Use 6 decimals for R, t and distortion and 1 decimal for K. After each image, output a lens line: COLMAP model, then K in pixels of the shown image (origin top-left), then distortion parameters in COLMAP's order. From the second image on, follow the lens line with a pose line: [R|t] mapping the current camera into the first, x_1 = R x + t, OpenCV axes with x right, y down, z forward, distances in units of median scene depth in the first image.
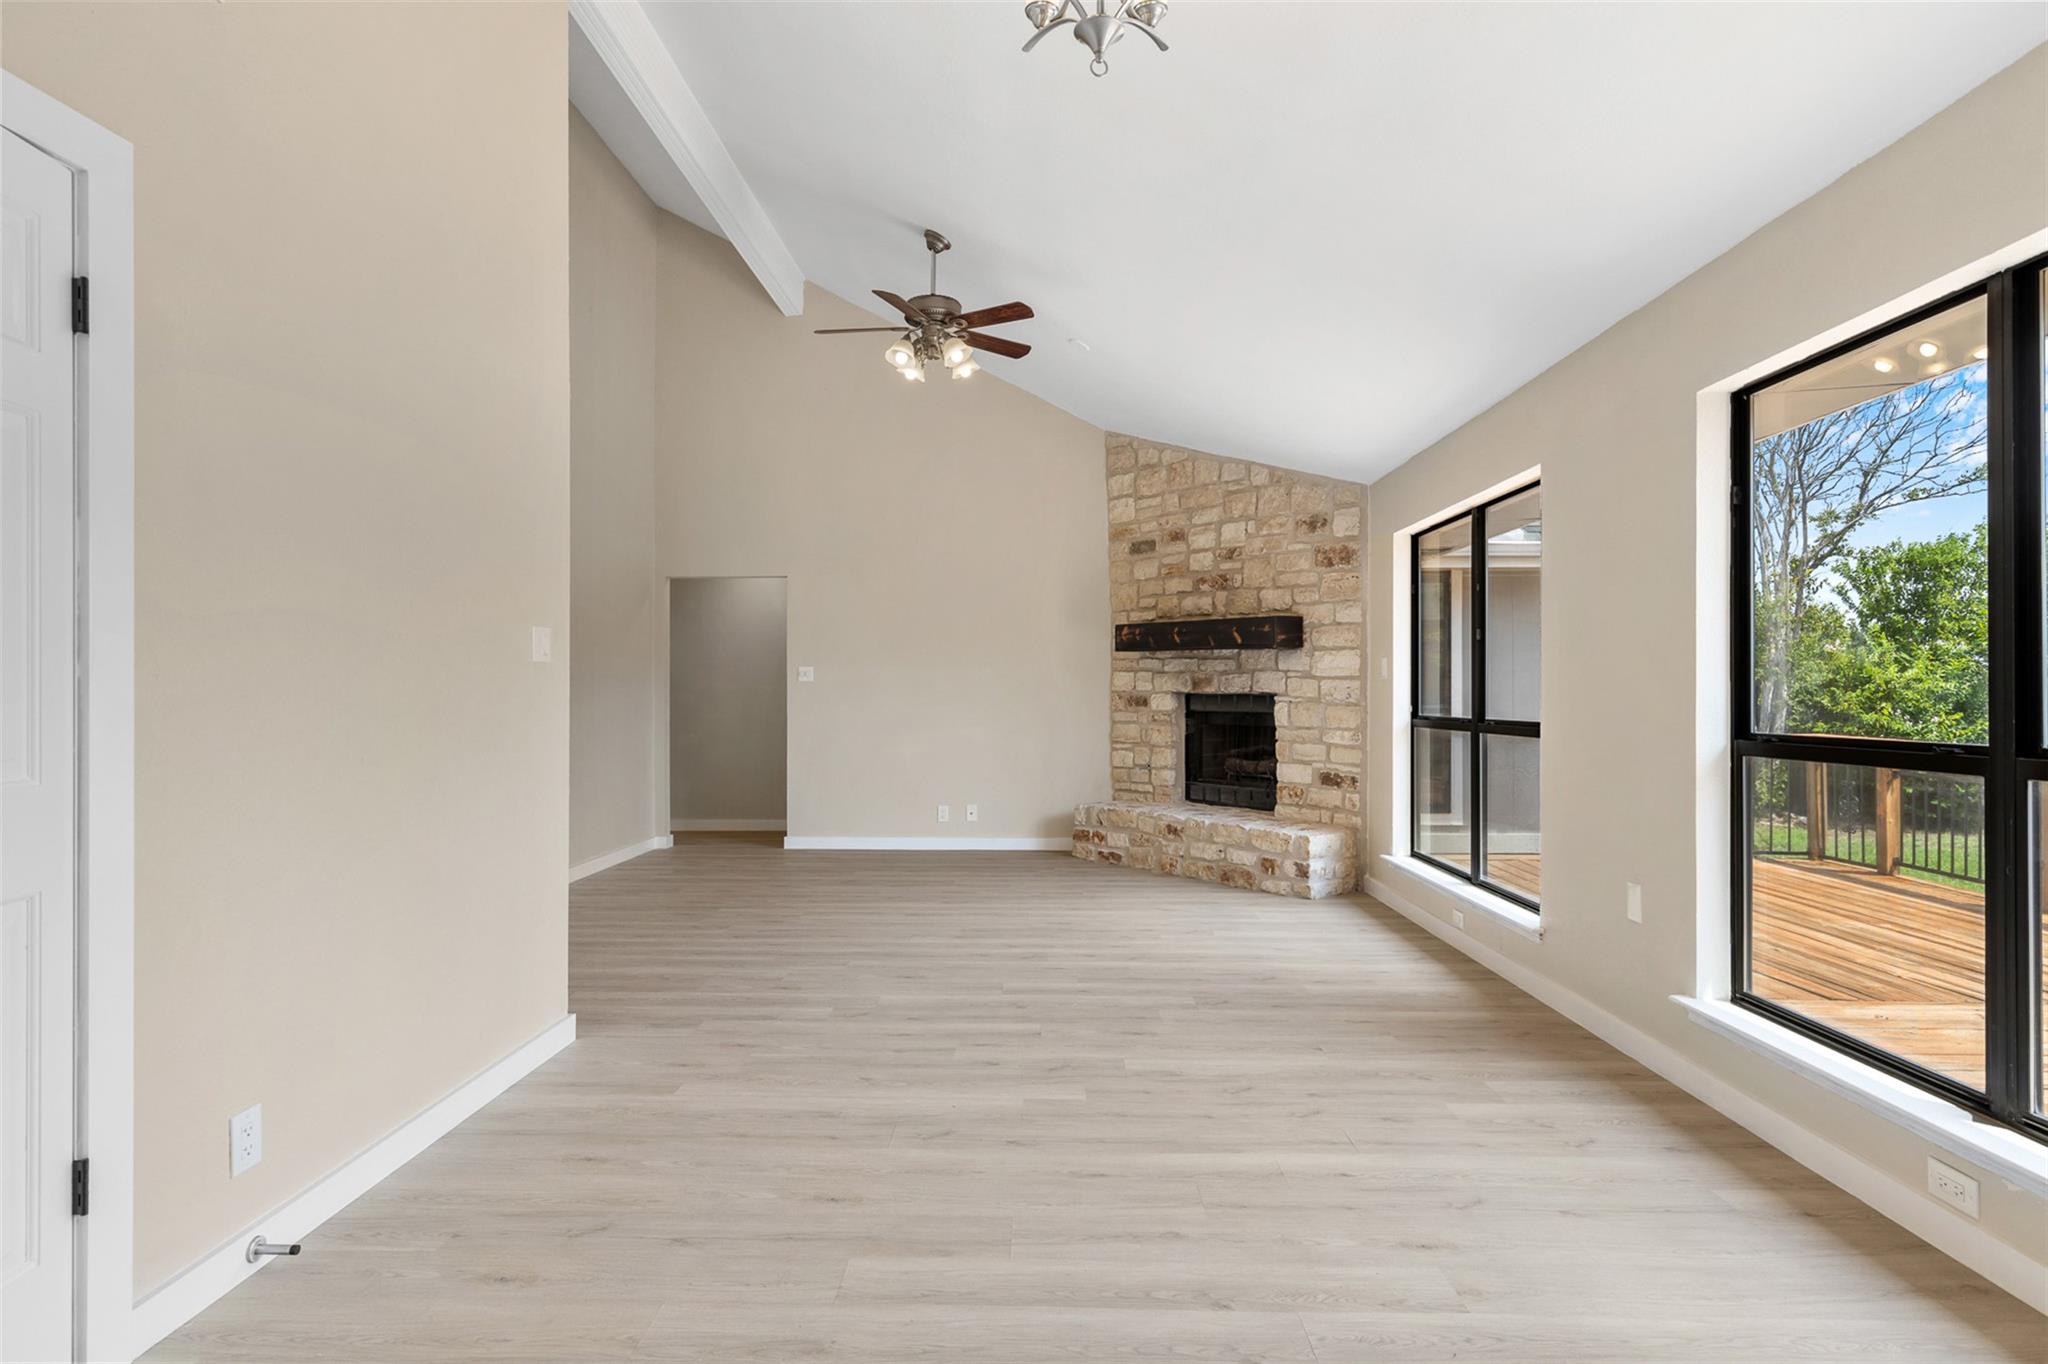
lens RADIAL K [[1100.0, 0, 1022.2], [0, 1100.0, 681.2], [0, 0, 1]] dist [0.000100, -0.000009]
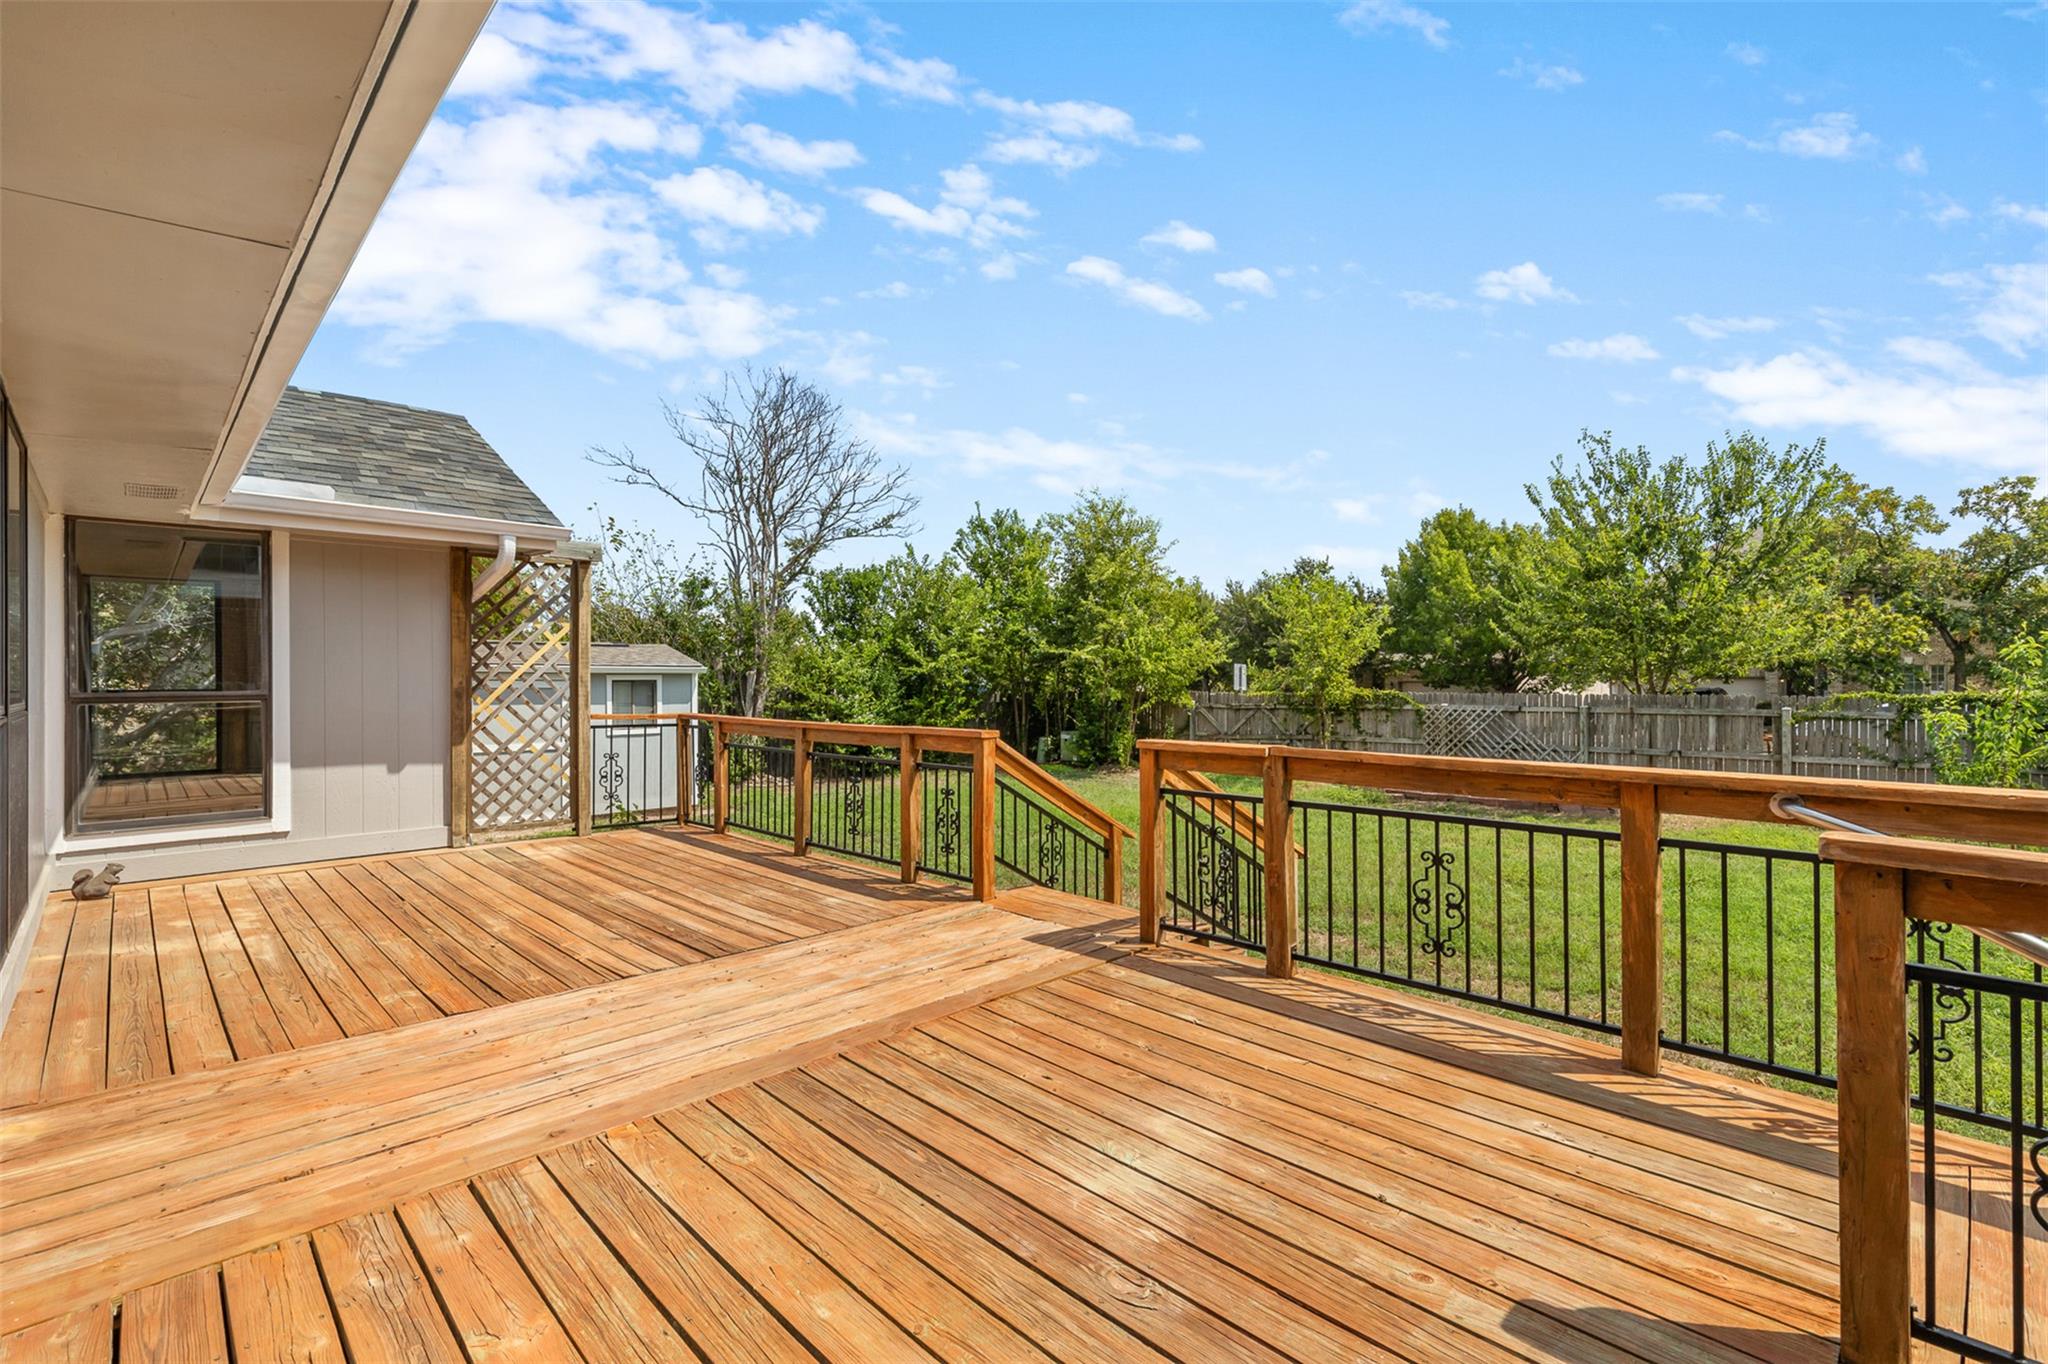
lens RADIAL K [[919.0, 0, 1016.5], [0, 919.0, 673.6], [0, 0, 1]] dist [0.004704, -0.000075]
pose [[0.692315, 0.006087, 0.721570, 0.123466], [-0.004245, 0.999981, -0.004363, 0.007646], [-0.721583, -0.000043, 0.692328, 0.059773]]
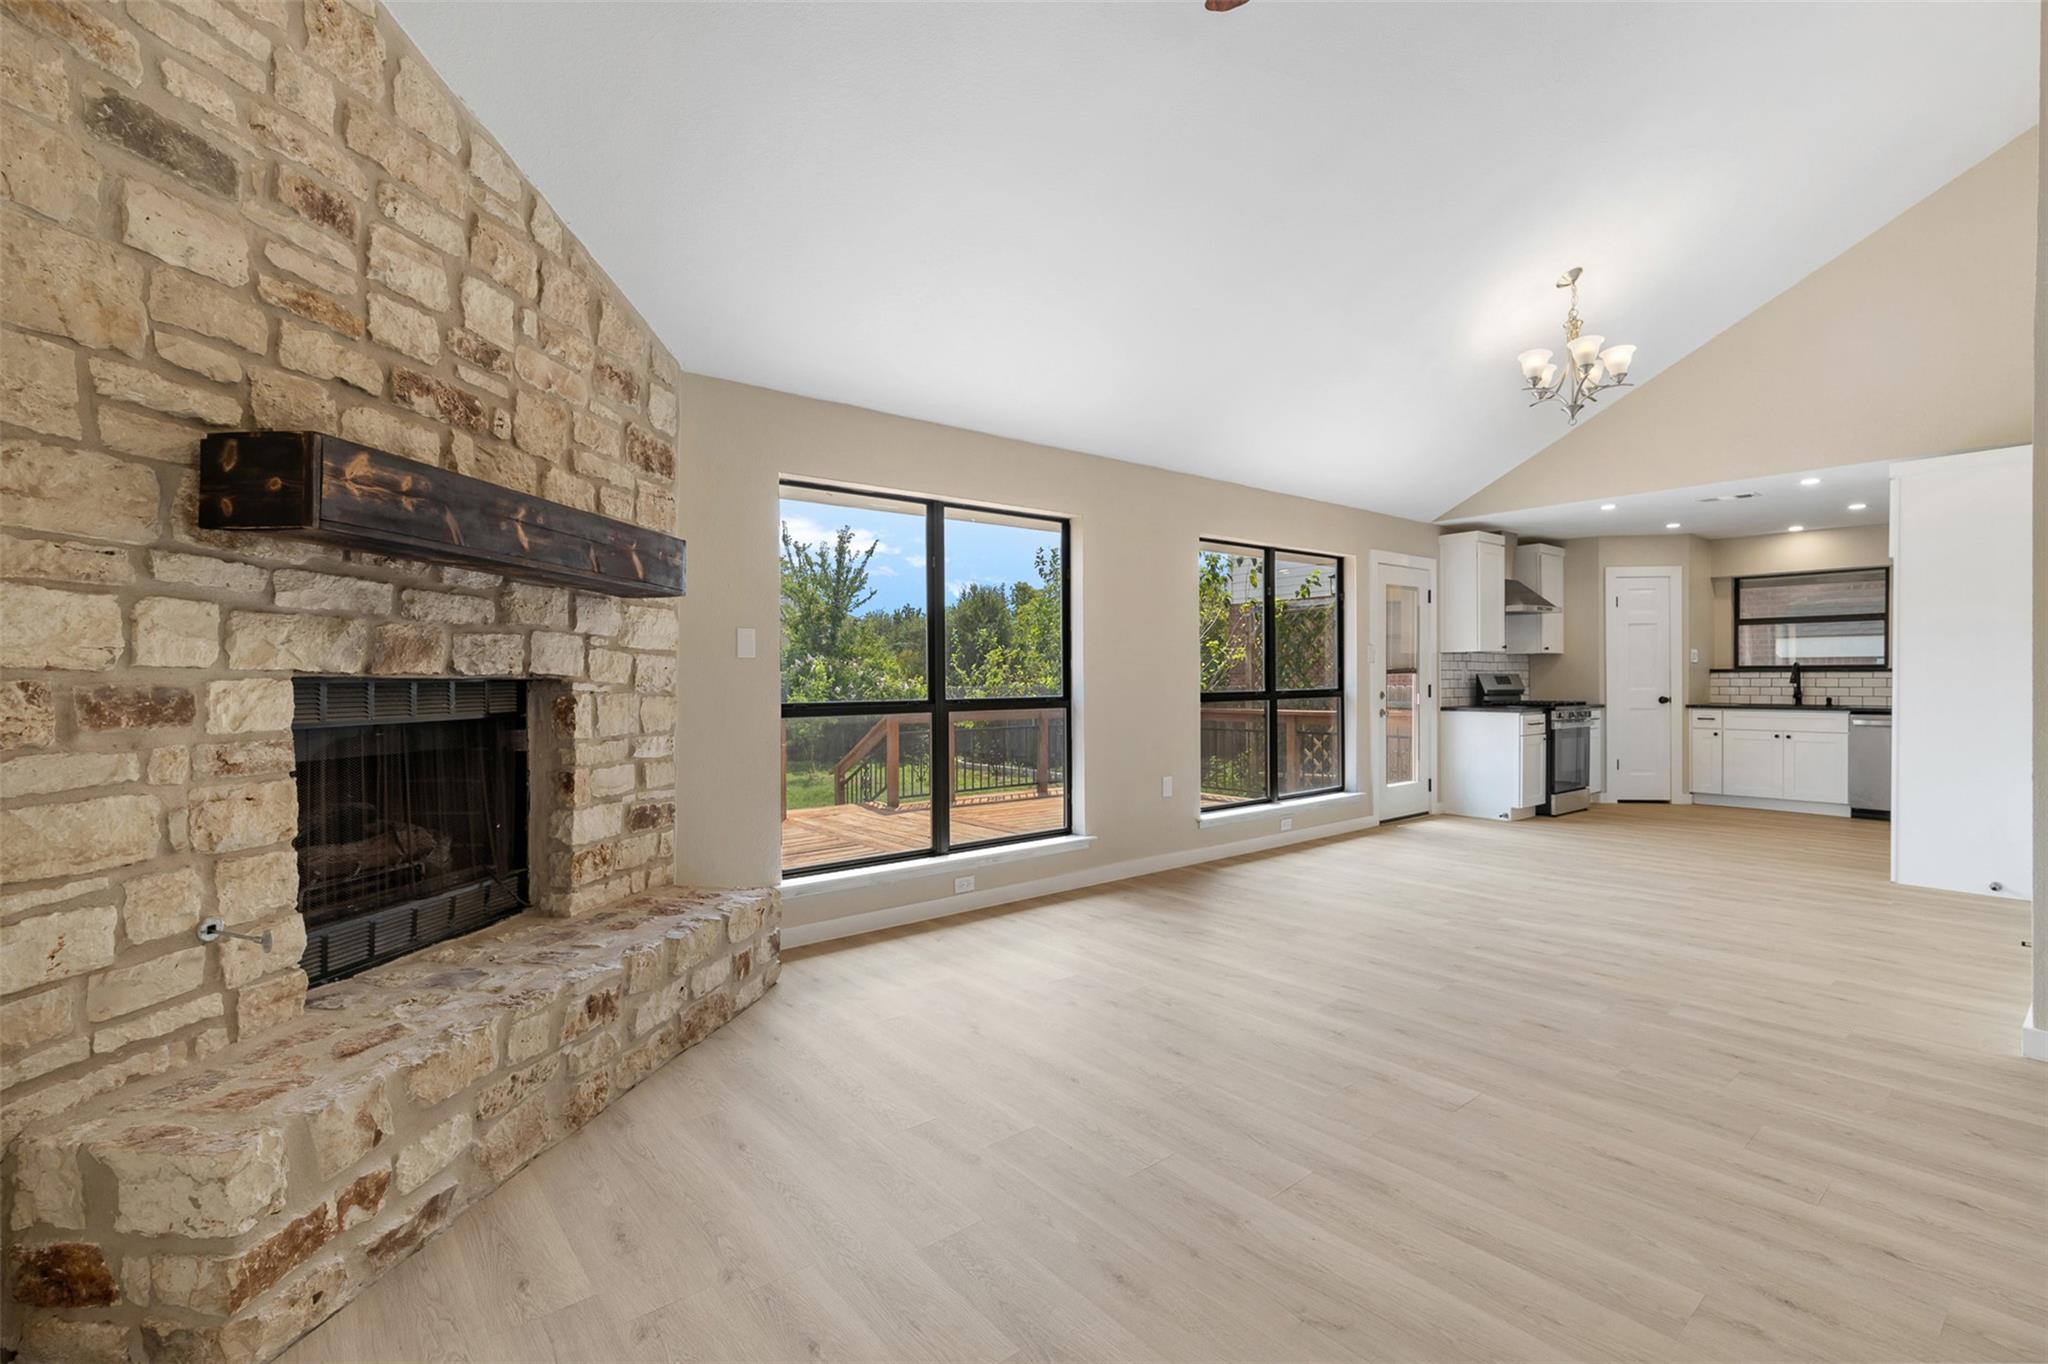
lens RADIAL K [[919.0, 0, 1029.8], [0, 919.0, 683.6], [0, 0, 1]] dist [0.004704, -0.000075]
pose [[-0.660934, -0.000168, 0.750444, -0.226252], [-0.001980, 0.999997, -0.001520, 0.013896], [-0.750441, -0.002491, -0.660933, 1.086091]]
